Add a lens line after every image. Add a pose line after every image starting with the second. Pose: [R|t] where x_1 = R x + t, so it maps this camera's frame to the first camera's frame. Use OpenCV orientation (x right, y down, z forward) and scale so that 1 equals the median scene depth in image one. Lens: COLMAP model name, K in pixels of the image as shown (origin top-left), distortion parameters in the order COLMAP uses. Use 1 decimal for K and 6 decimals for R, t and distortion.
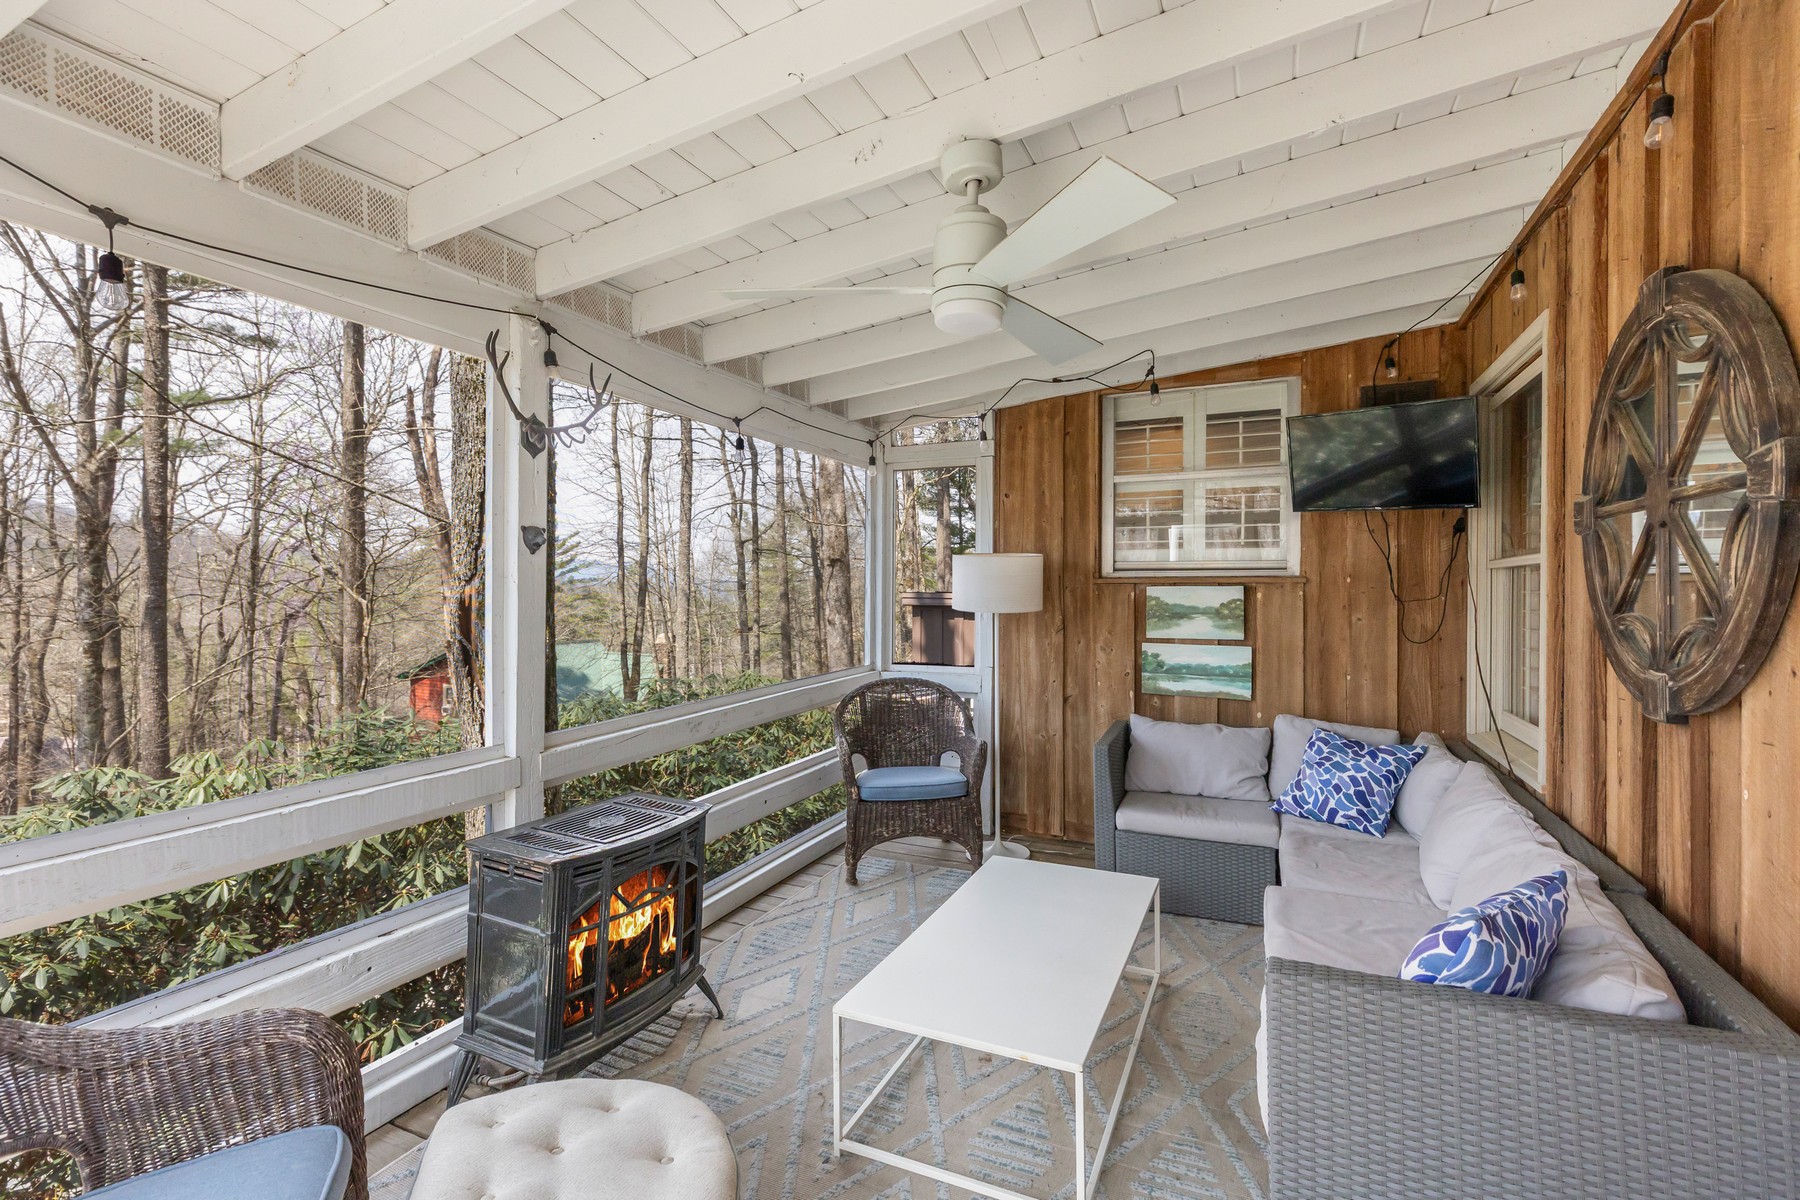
lens RADIAL K [[815.6, 0, 902.3], [0, 815.6, 590.2], [0, 0, 1]] dist [0.005133, -0.000881]
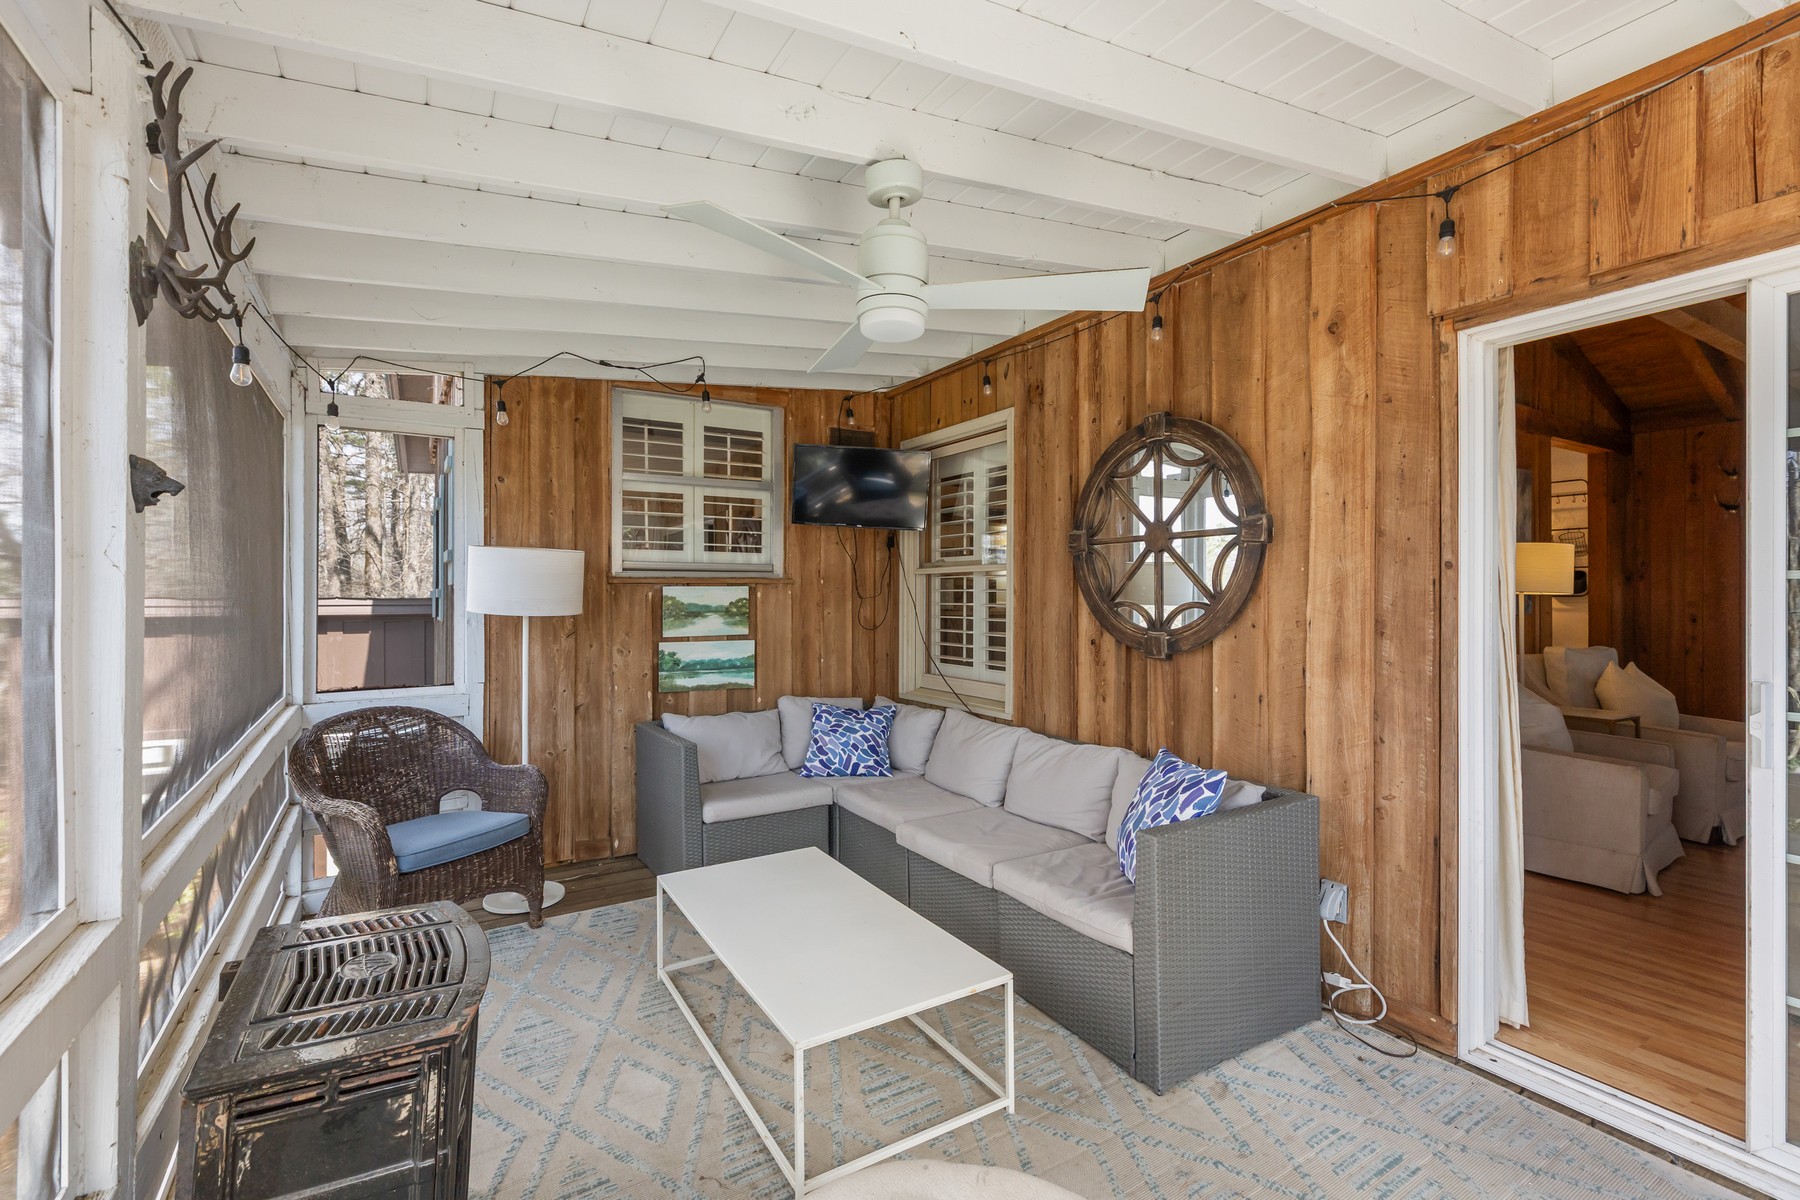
lens RADIAL K [[815.6, 0, 899.8], [0, 815.6, 596.2], [0, 0, 1]] dist [0.005133, -0.000881]
pose [[0.554015, -0.006288, 0.832483, -0.387843], [0.004122, 0.999980, 0.004810, 0.003978], [-0.832496, 0.000767, 0.554030, 0.201851]]
